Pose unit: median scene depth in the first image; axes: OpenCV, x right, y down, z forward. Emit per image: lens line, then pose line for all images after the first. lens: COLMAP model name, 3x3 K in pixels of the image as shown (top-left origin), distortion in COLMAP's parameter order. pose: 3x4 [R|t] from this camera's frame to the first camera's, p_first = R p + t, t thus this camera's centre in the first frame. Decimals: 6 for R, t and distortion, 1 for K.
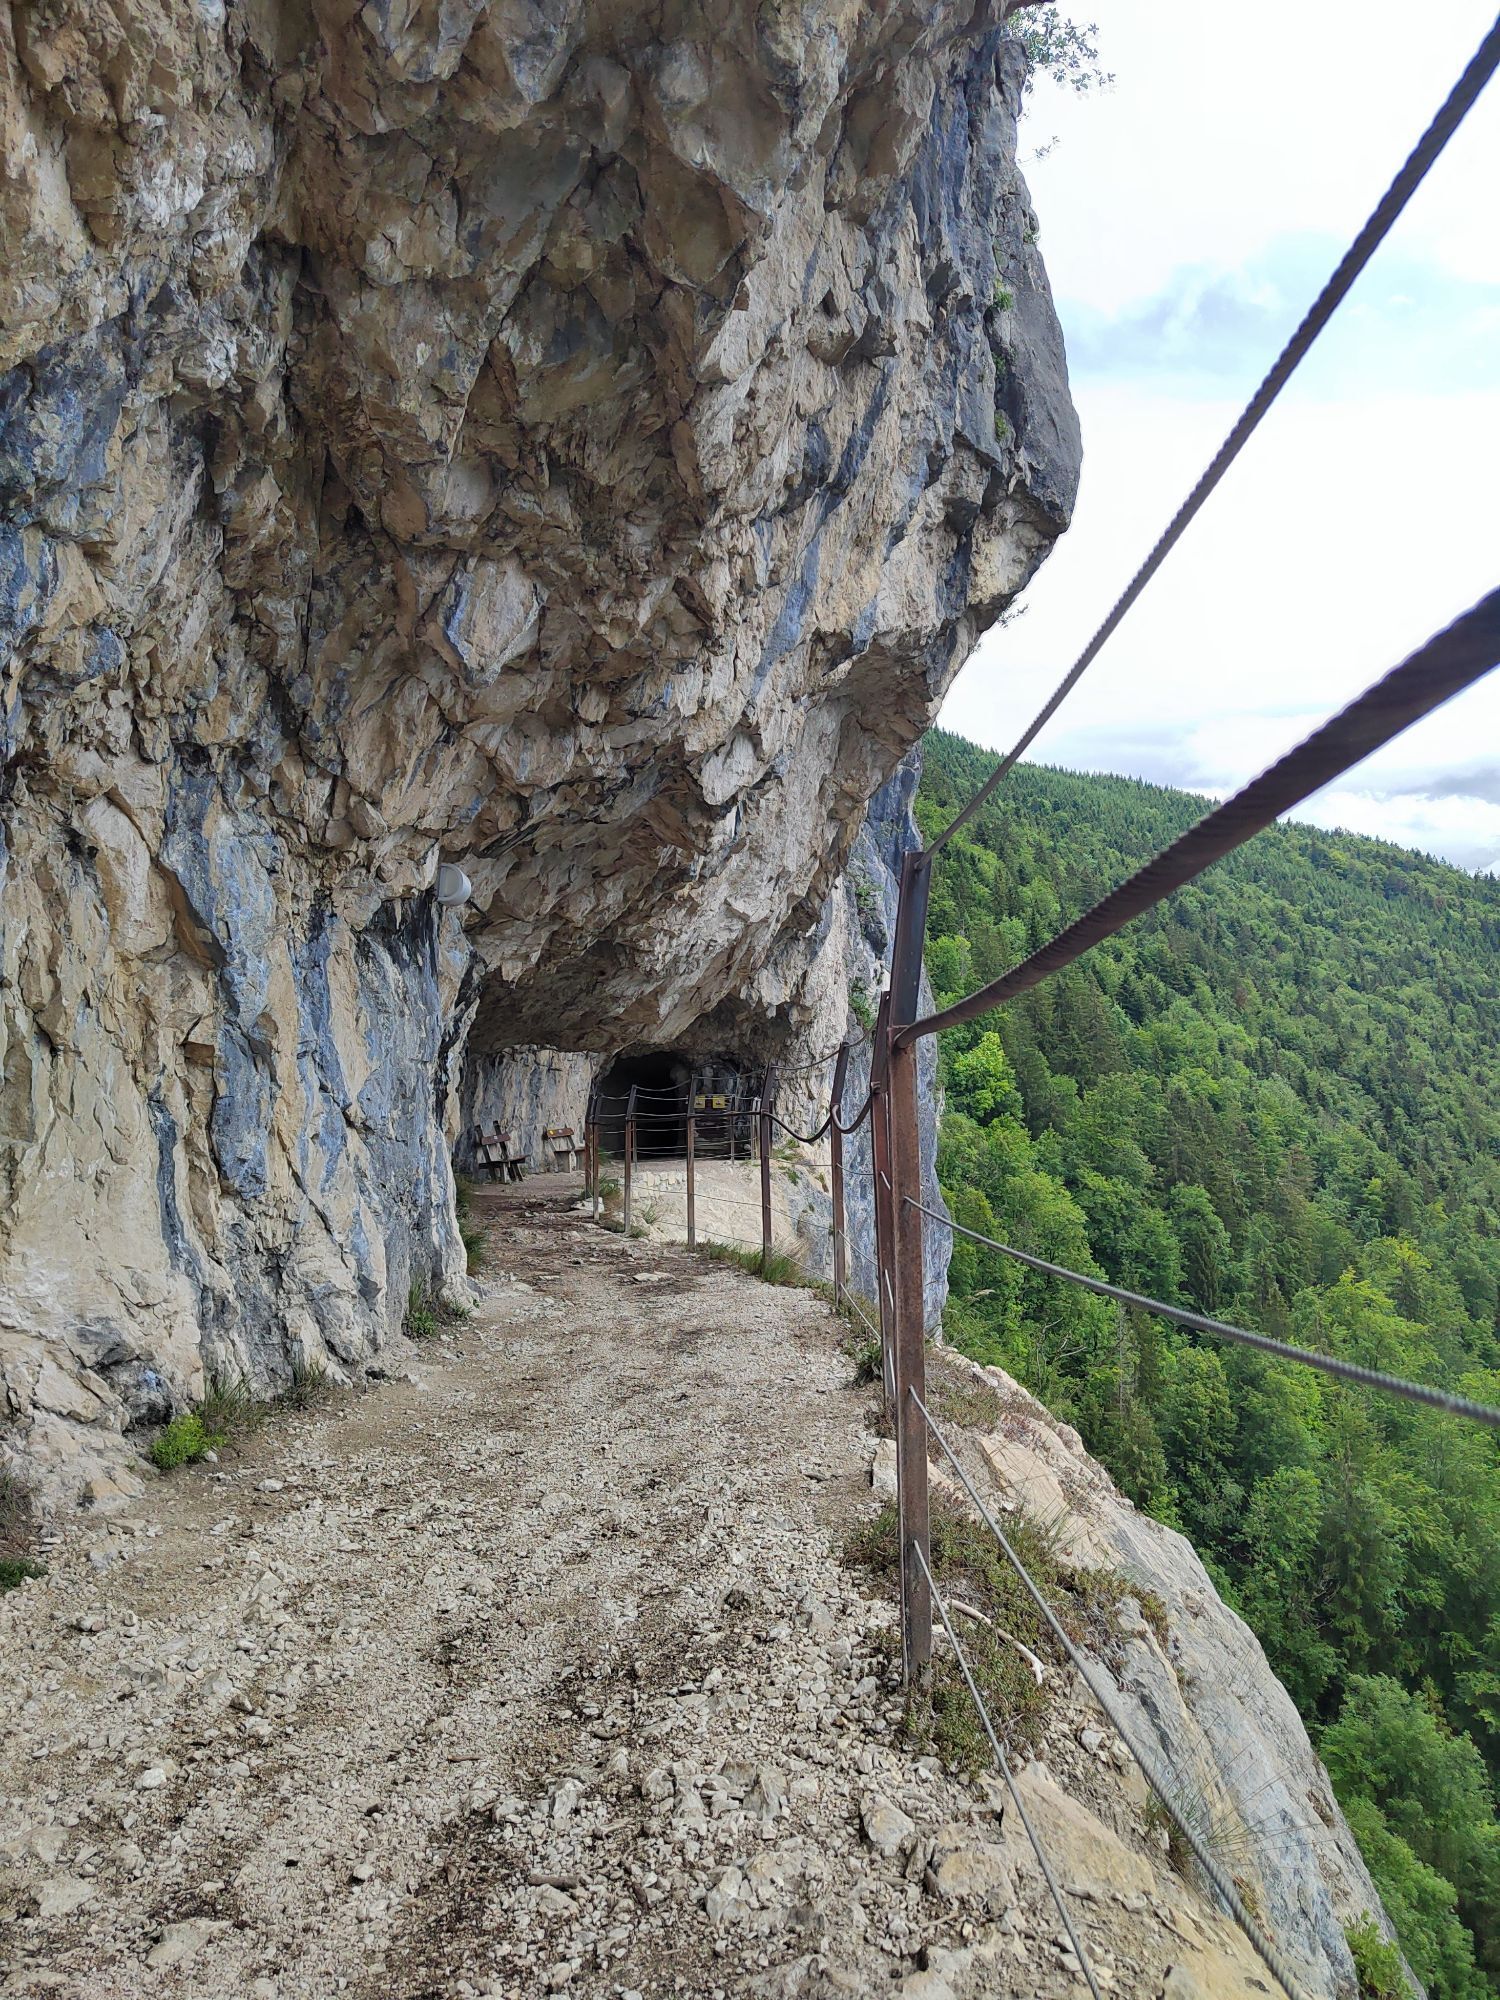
lens RADIAL K [[1357.7, 0, 740.5], [0, 1357.7, 995.7], [0, 0, 1]] dist [0.034700, -0.004757]
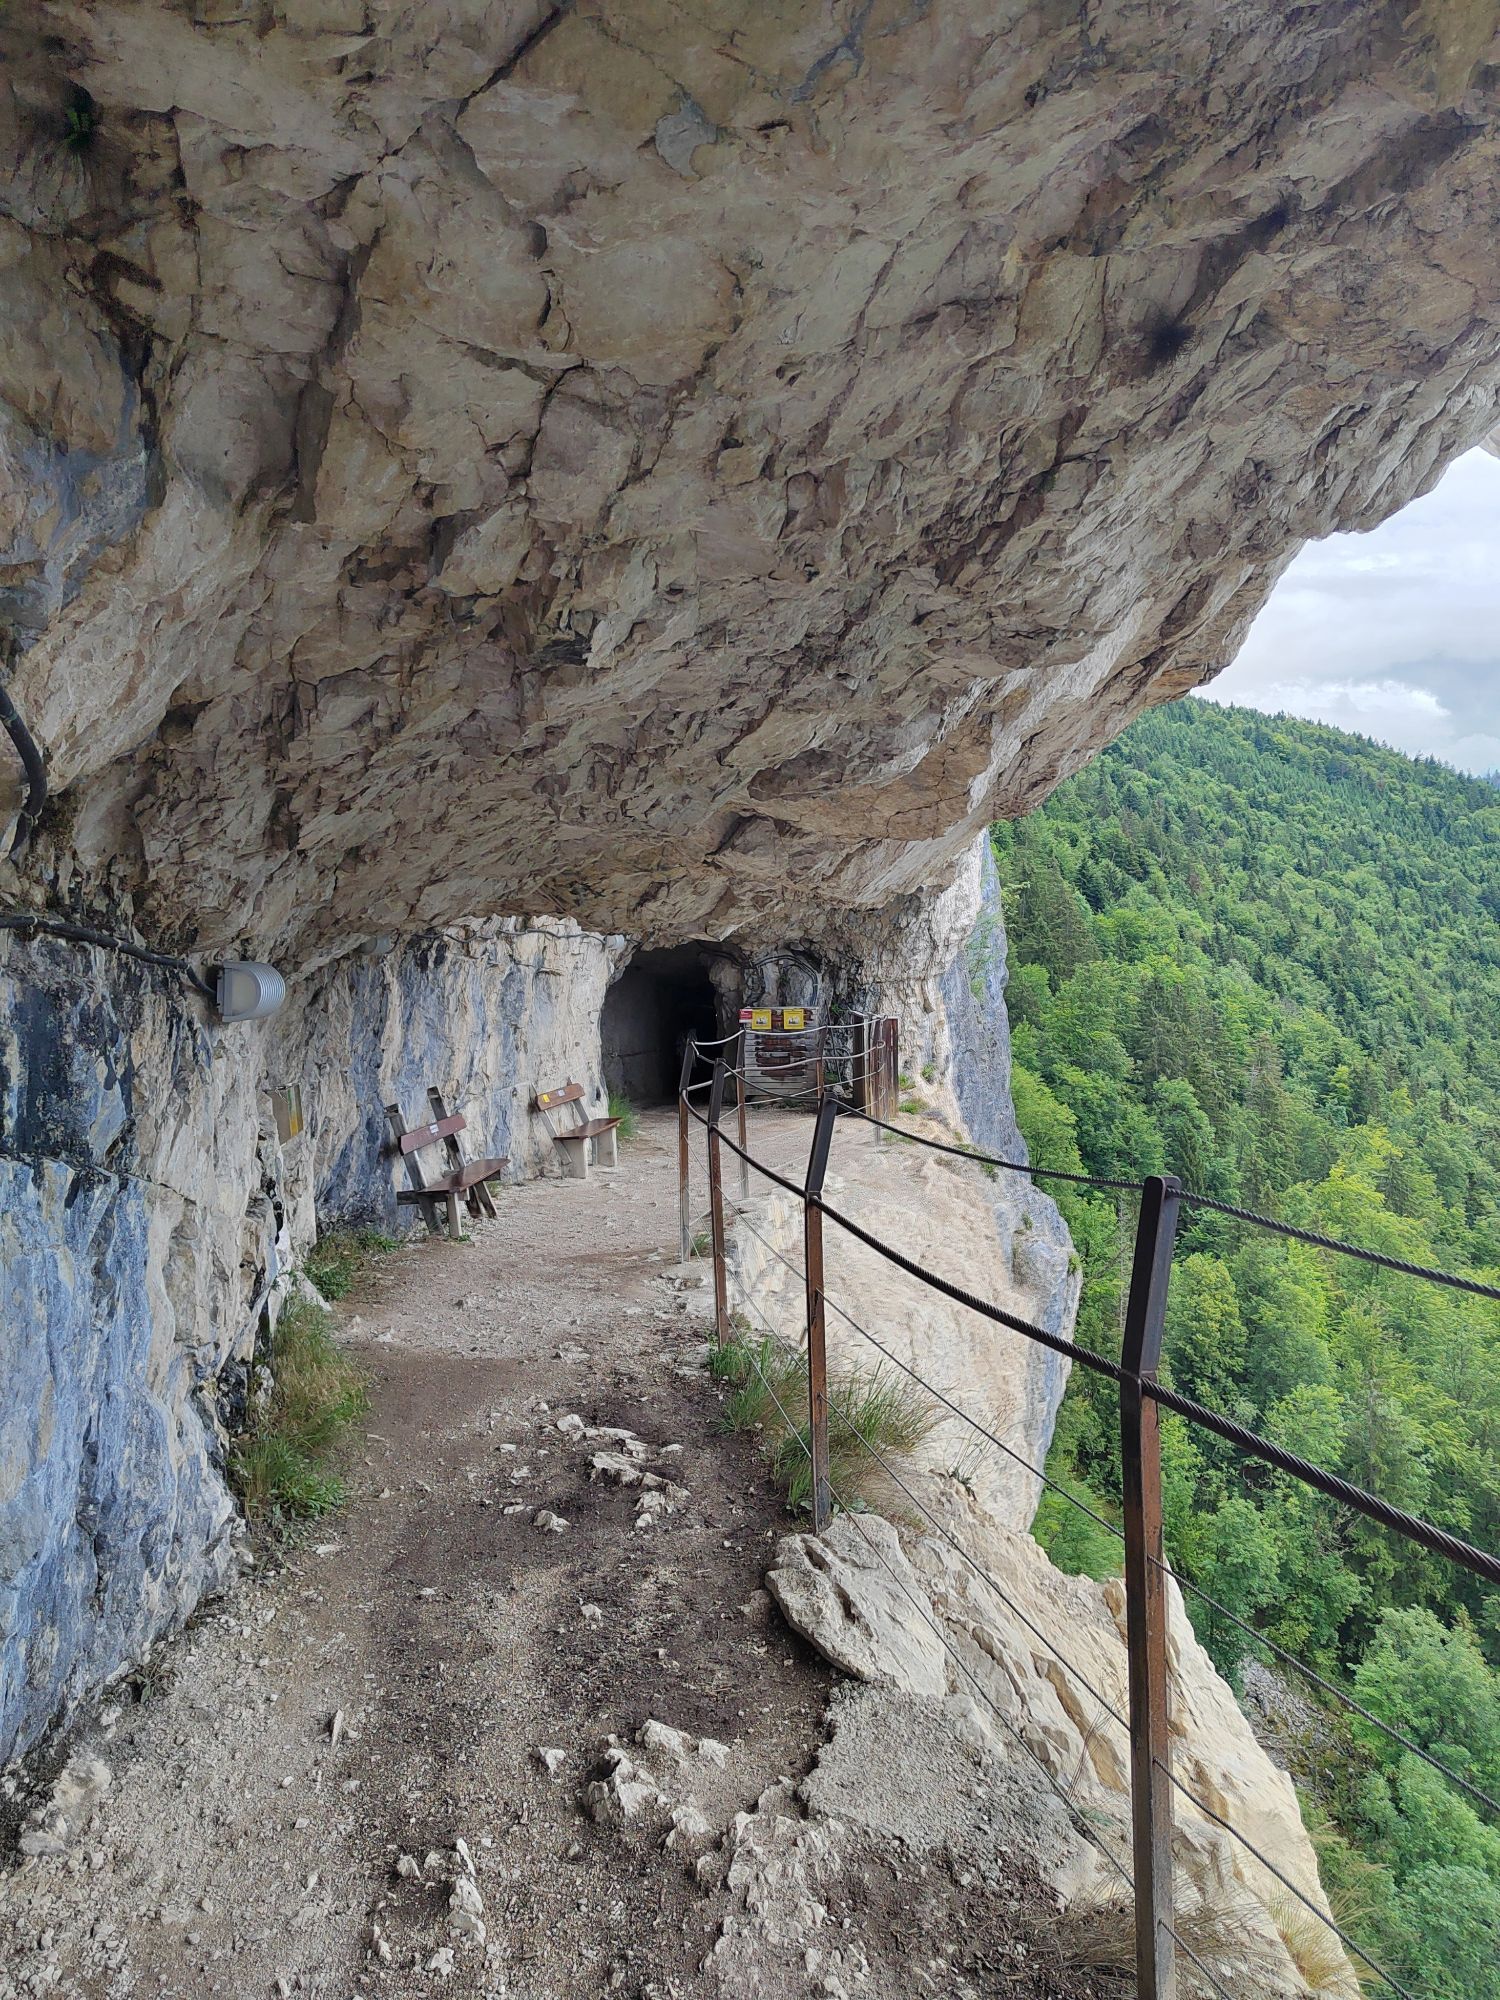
lens RADIAL K [[1357.7, 0, 752.2], [0, 1357.7, 1009.5], [0, 0, 1]] dist [0.034700, -0.004757]
pose [[0.998405, -0.012576, 0.055037, -0.067591], [0.007600, 0.995939, 0.089714, 0.017705], [-0.055942, -0.089153, 0.994446, 0.376275]]
